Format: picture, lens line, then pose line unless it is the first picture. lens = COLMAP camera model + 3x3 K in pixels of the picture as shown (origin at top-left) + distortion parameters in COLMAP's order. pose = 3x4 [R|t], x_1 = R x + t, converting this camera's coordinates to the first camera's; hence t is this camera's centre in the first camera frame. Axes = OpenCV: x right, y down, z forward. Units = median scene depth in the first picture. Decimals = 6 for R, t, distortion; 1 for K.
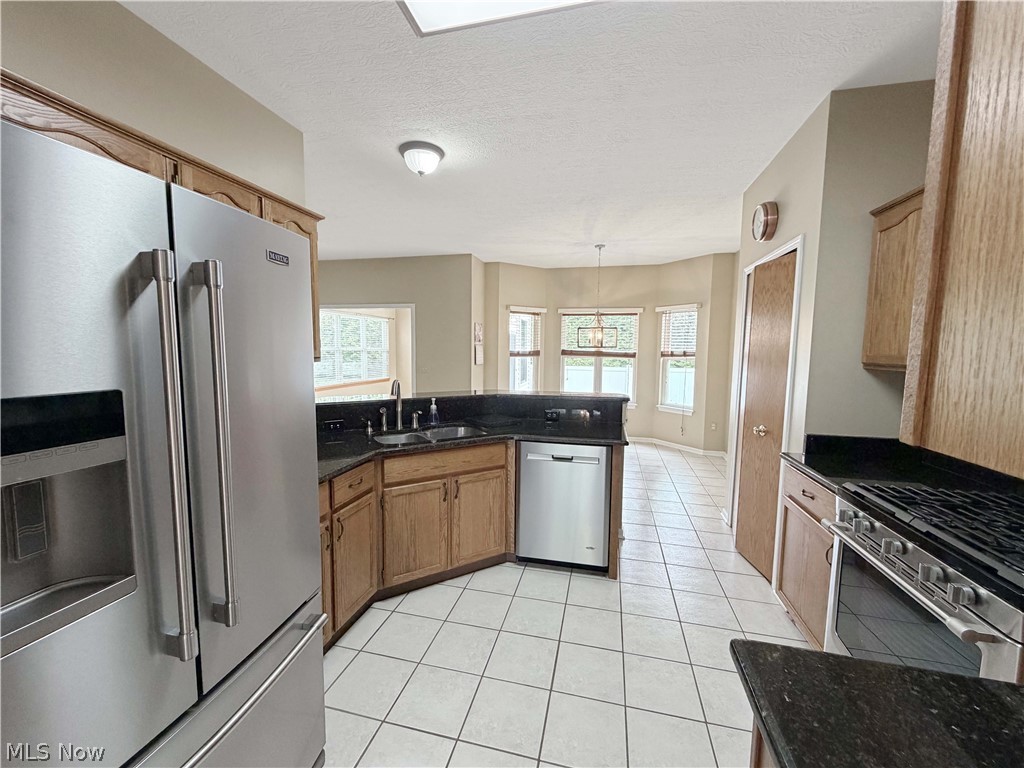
lens RADIAL K [[406.5, 0, 511.7], [0, 406.5, 385.9], [0, 0, 1]] dist [-0.000018, 0.000218]
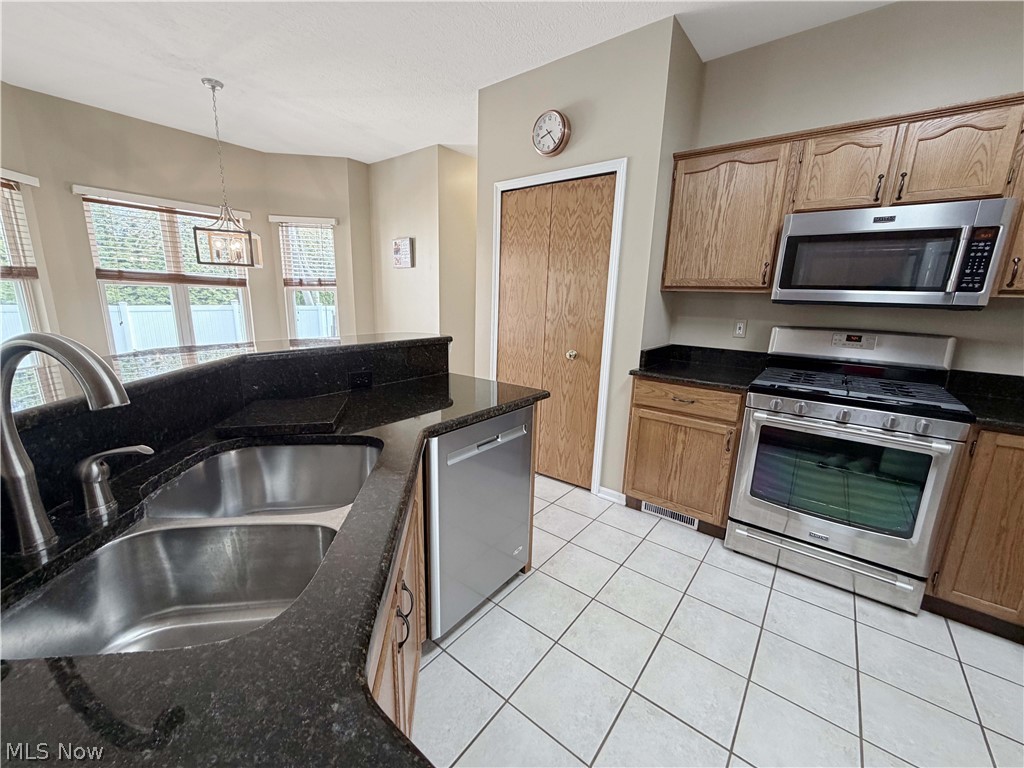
lens RADIAL K [[406.5, 0, 511.1], [0, 406.5, 382.9], [0, 0, 1]] dist [-0.000018, 0.000218]
pose [[0.419345, -0.185663, 0.888639, -0.166021], [0.058306, 0.982351, 0.177727, -0.005475], [-0.905952, -0.022716, 0.422770, 0.314543]]
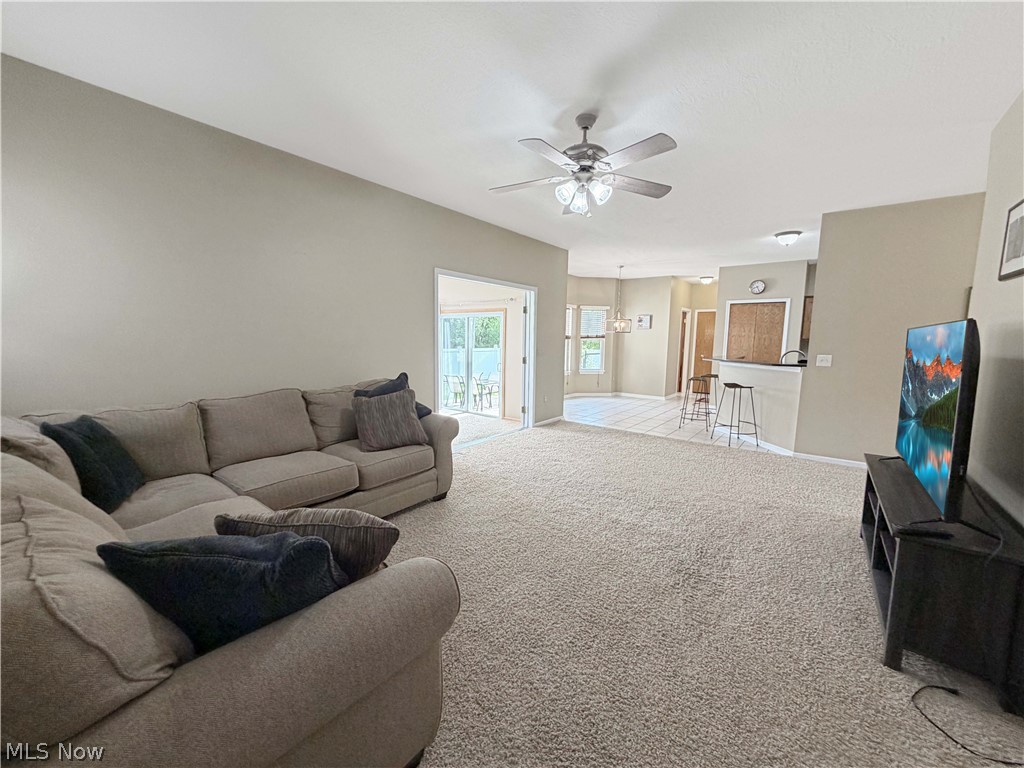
lens RADIAL K [[406.5, 0, 509.8], [0, 406.5, 380.4], [0, 0, 1]] dist [-0.000018, 0.000218]
pose [[0.413893, -0.100795, 0.904728, -1.191497], [0.074939, 0.994251, 0.076485, -0.054910], [-0.907236, 0.036143, 0.419066, 0.642833]]
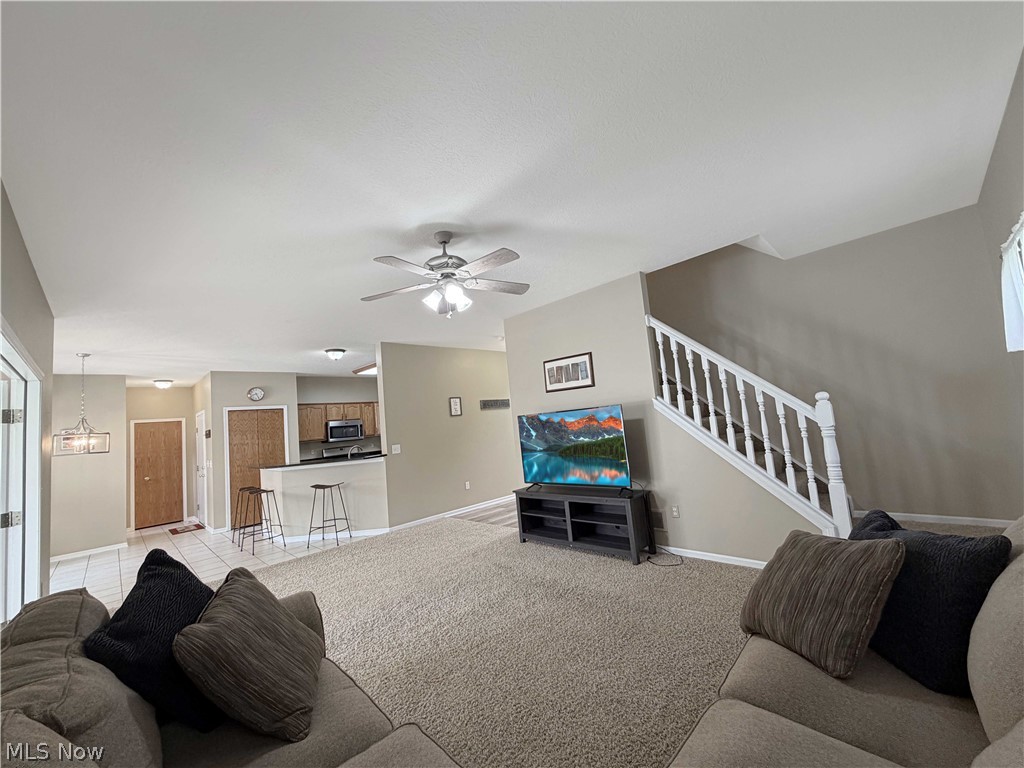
lens RADIAL K [[406.5, 0, 509.3], [0, 406.5, 383.4], [0, 0, 1]] dist [-0.000018, 0.000218]
pose [[-0.844823, 0.119303, 0.521576, -1.033987], [0.132230, 0.991140, -0.012530, -0.101416], [-0.518449, 0.058382, -0.853113, 1.129800]]
